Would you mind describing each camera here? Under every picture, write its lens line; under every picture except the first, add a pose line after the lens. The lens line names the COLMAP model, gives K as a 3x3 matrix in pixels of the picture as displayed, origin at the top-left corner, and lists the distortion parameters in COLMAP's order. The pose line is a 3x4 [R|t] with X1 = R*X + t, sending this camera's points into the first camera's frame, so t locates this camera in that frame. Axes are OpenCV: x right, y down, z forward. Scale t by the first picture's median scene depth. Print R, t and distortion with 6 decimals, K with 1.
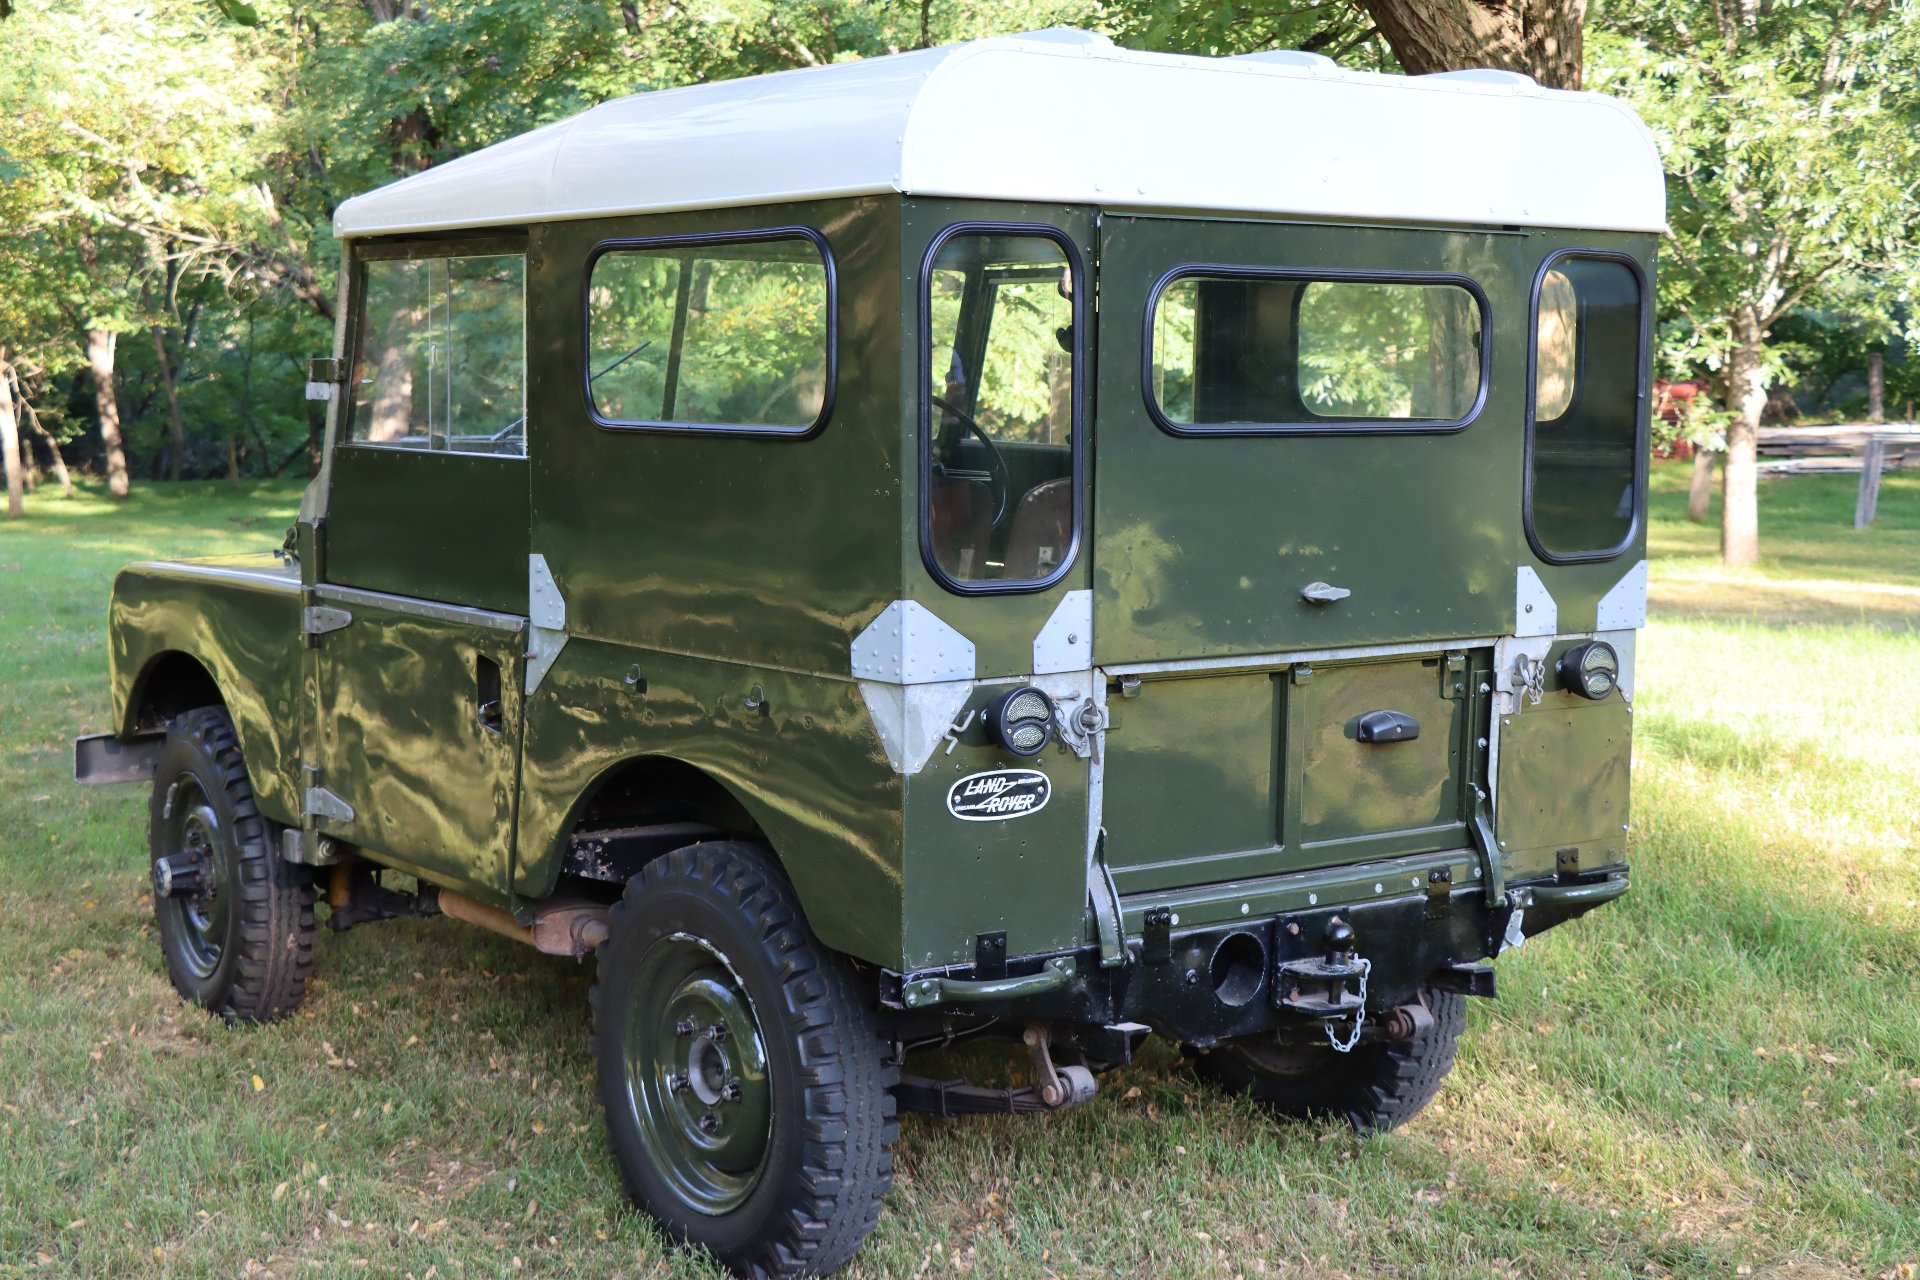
lens RADIAL K [[2739.1, 0, 960.0], [0, 2739.1, 640.0], [0, 0, 1]] dist [0.033432, 0.459364]
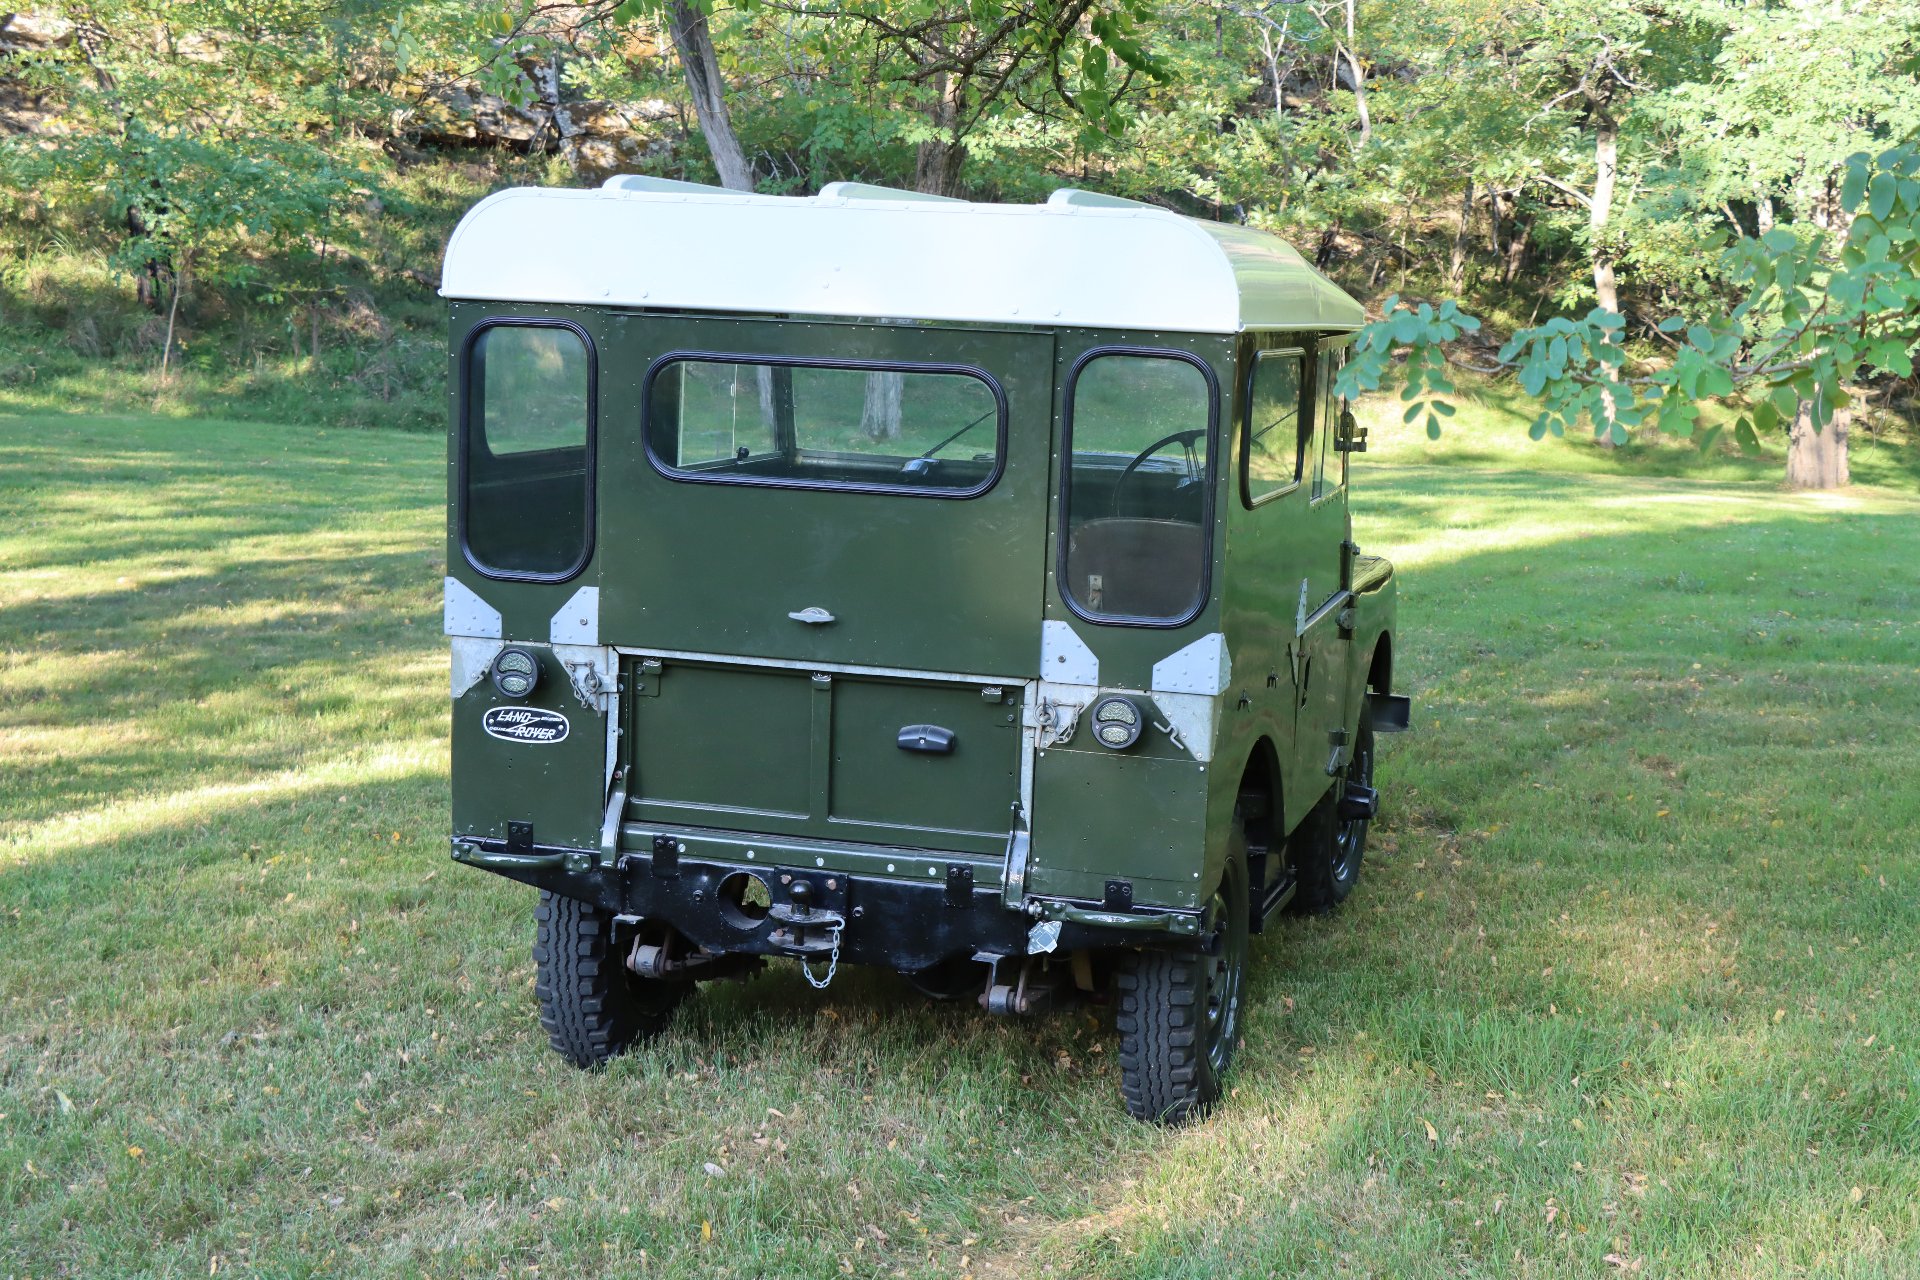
lens RADIAL K [[2739.1, 0, 960.0], [0, 2739.1, 640.0], [0, 0, 1]] dist [0.033432, 0.459364]
pose [[0.613105, 0.119178, -0.780960, 1.136311], [-0.113298, 0.991601, 0.062376, -0.090722], [0.781835, 0.050238, 0.621458, 0.275420]]
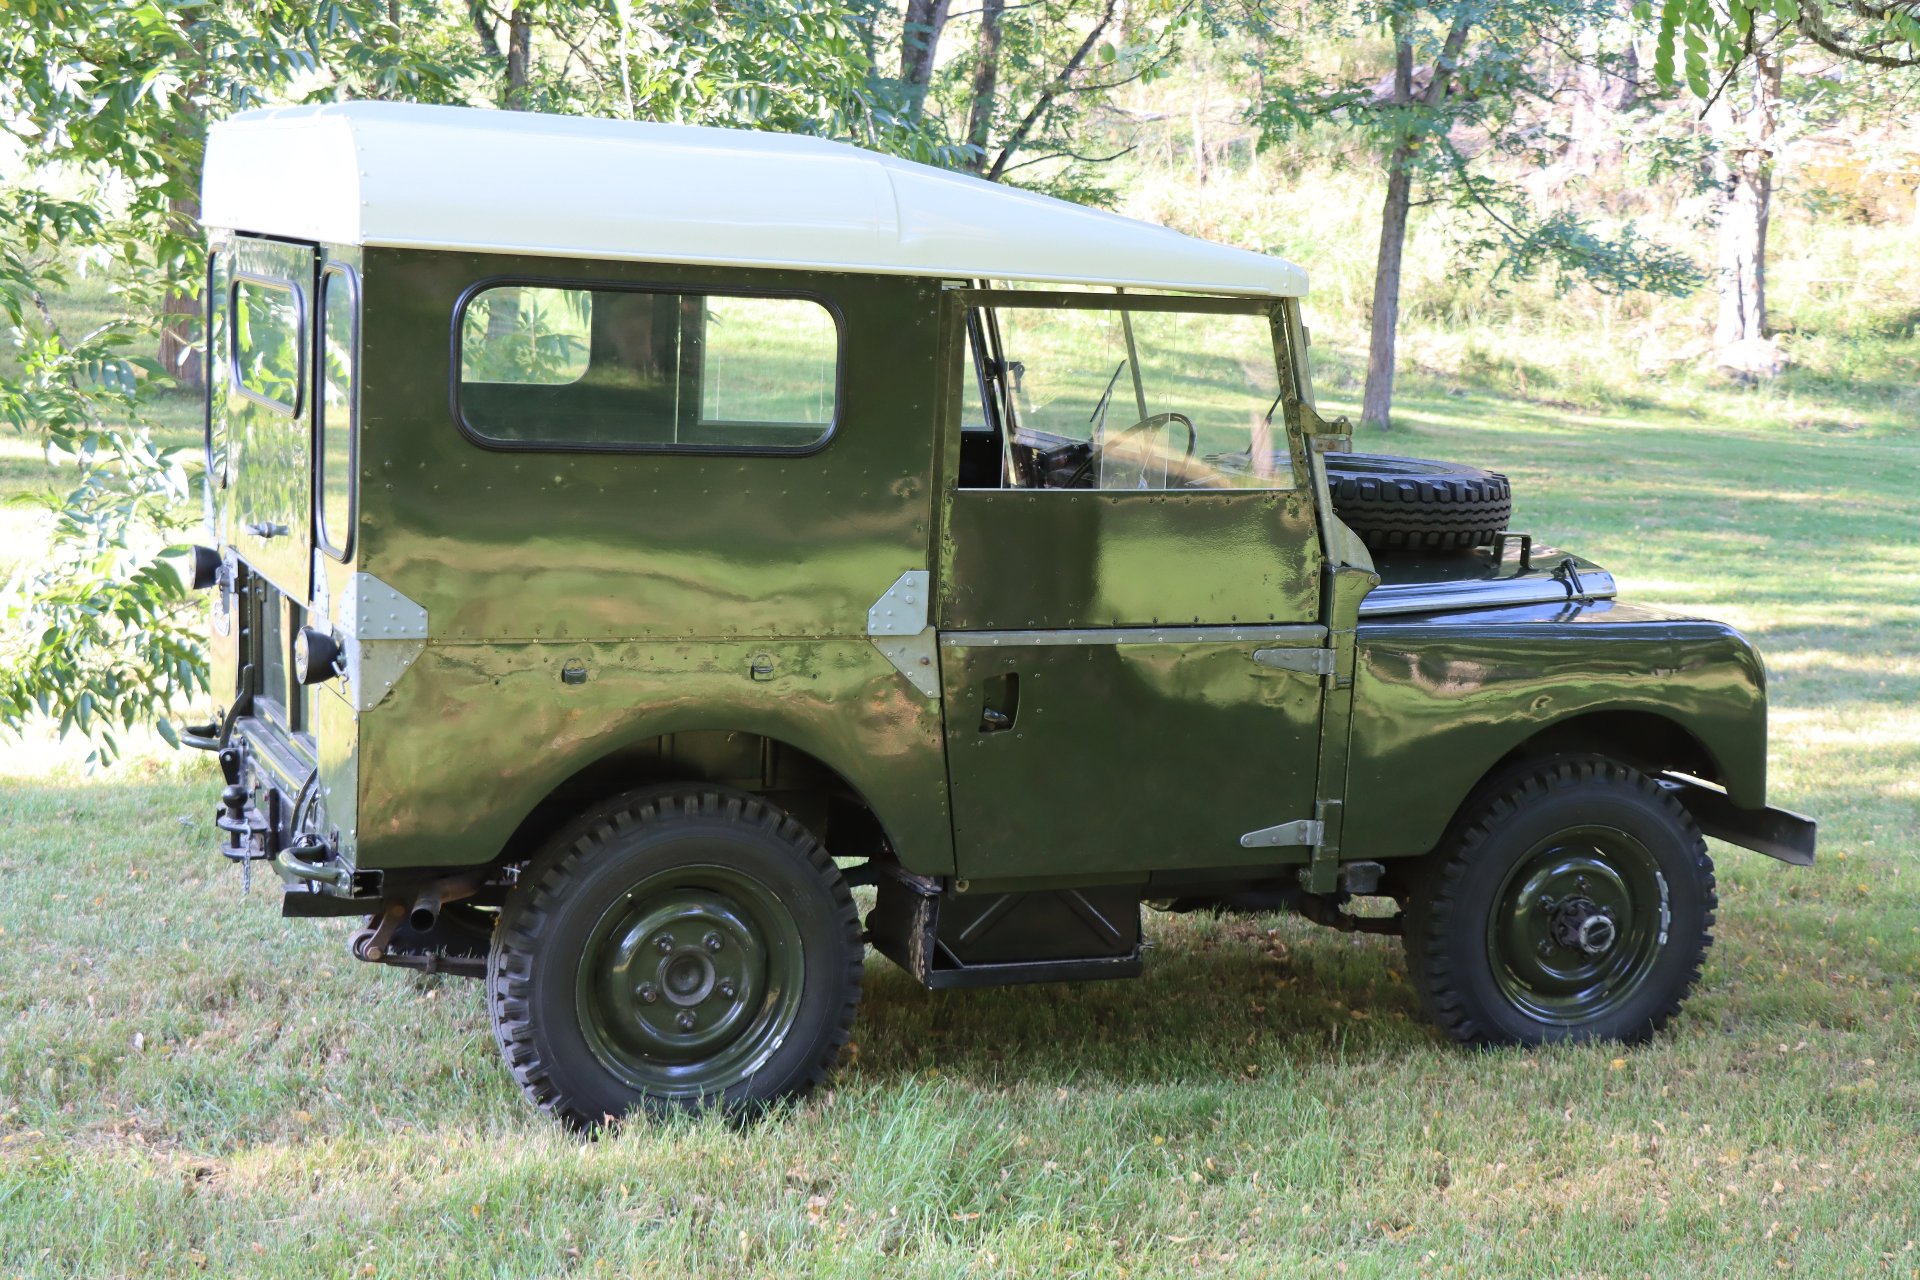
lens RADIAL K [[2739.1, 0, 960.0], [0, 2739.1, 640.0], [0, 0, 1]] dist [0.033432, 0.459364]
pose [[-0.216339, 0.122976, -0.968543, 1.295340], [-0.151287, 0.975830, 0.157693, -0.216314], [0.964526, 0.180643, -0.192505, 1.554383]]
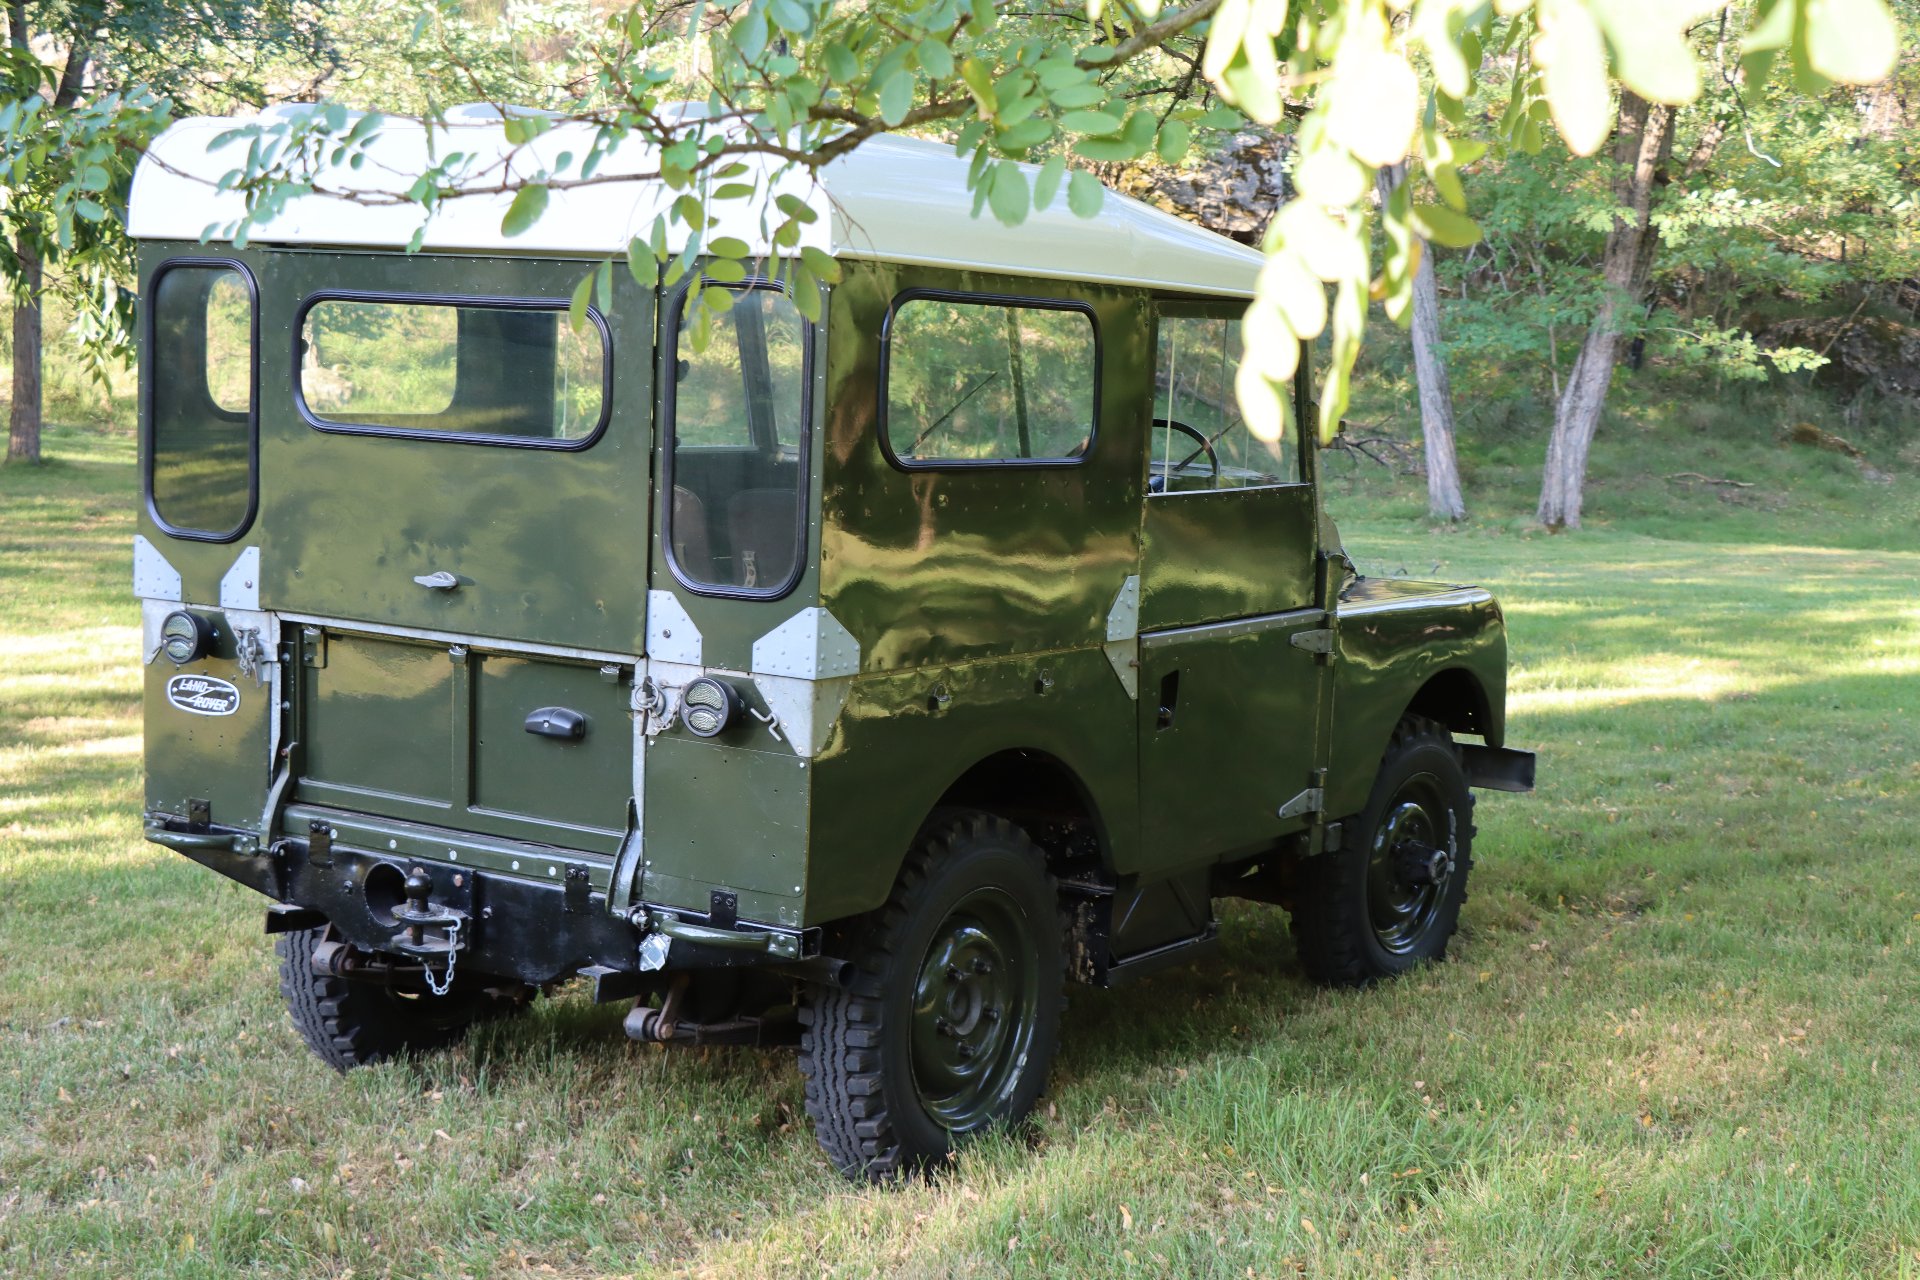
lens RADIAL K [[2739.1, 0, 960.0], [0, 2739.1, 640.0], [0, 0, 1]] dist [0.033432, 0.459364]
pose [[0.358607, 0.105837, -0.927469, 1.247005], [-0.133198, 0.989187, 0.061379, -0.090038], [0.923937, 0.101526, 0.368827, 0.775906]]
